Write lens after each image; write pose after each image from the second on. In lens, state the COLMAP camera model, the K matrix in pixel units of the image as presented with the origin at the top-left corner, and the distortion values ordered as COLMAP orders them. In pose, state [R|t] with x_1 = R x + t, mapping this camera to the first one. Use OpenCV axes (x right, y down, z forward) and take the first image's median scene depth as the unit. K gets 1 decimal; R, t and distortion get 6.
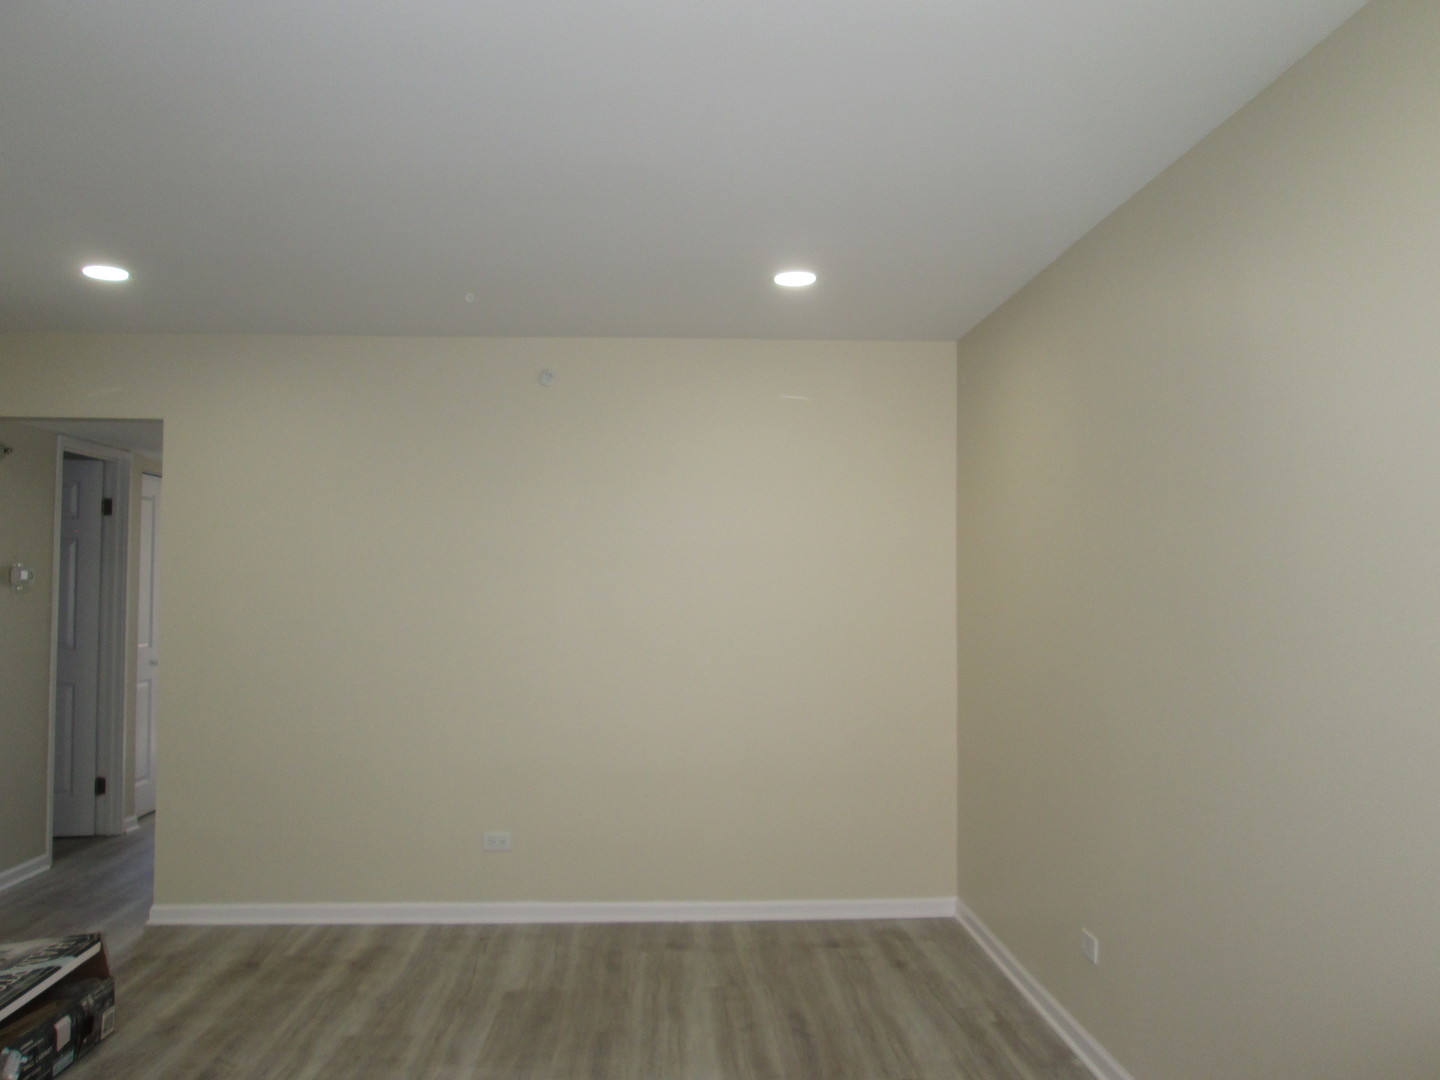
lens RADIAL K [[1172.0, 0, 706.5], [0, 1172.0, 540.1], [0, 0, 1]] dist [-0.059126, 0.043653]
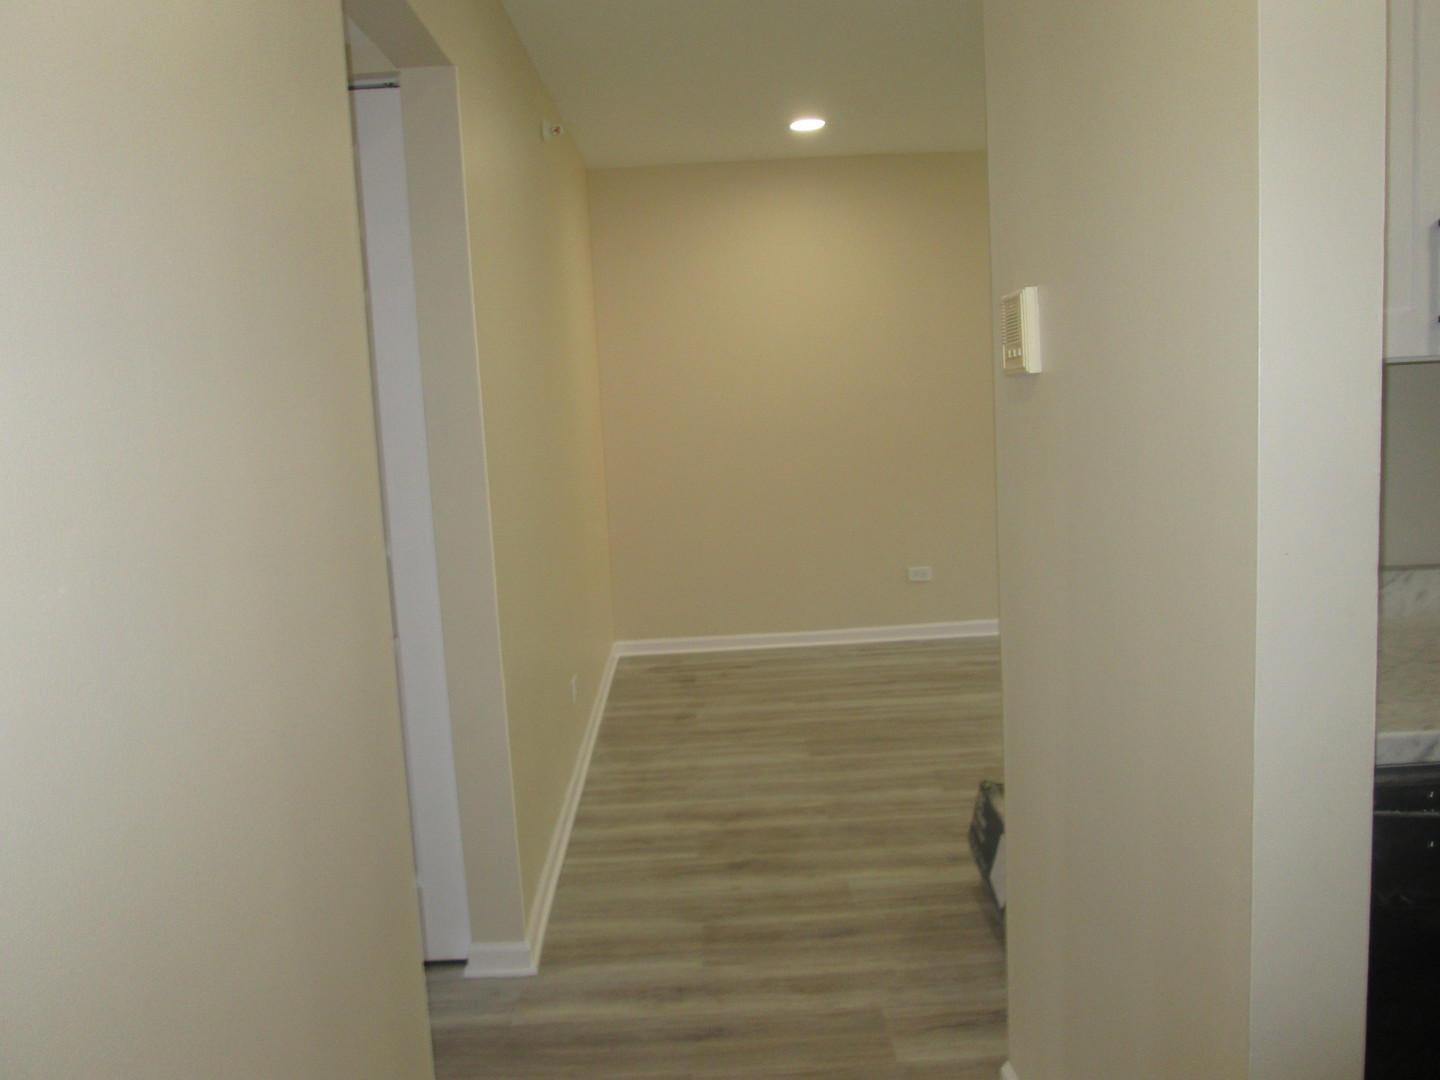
lens RADIAL K [[1172.0, 0, 706.5], [0, 1172.0, 540.1], [0, 0, 1]] dist [-0.059126, 0.043653]
pose [[0.035241, -0.130478, 0.990825, -1.227375], [0.006849, 0.991449, 0.130317, 0.048451], [-0.999355, 0.002194, 0.035834, 1.060601]]
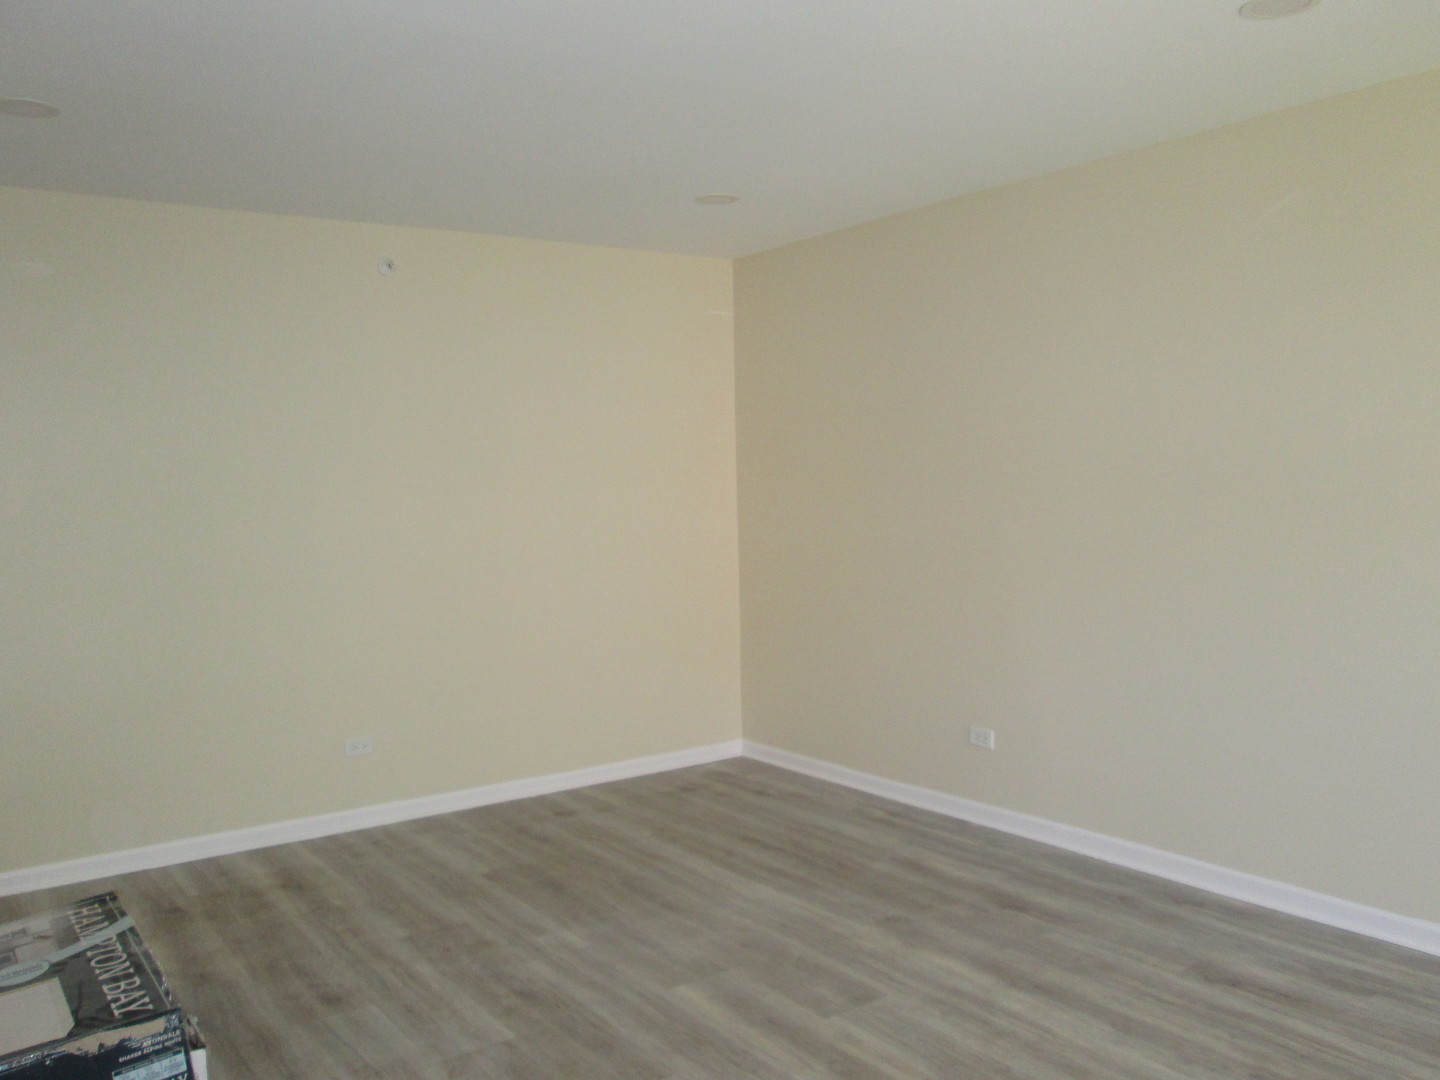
lens RADIAL K [[1172.0, 0, 706.5], [0, 1172.0, 540.1], [0, 0, 1]] dist [-0.059126, 0.043653]
pose [[0.843192, -0.049030, 0.535371, -0.545226], [0.003435, 0.996304, 0.085834, 0.003476], [-0.537601, -0.070535, 0.840244, 0.042093]]
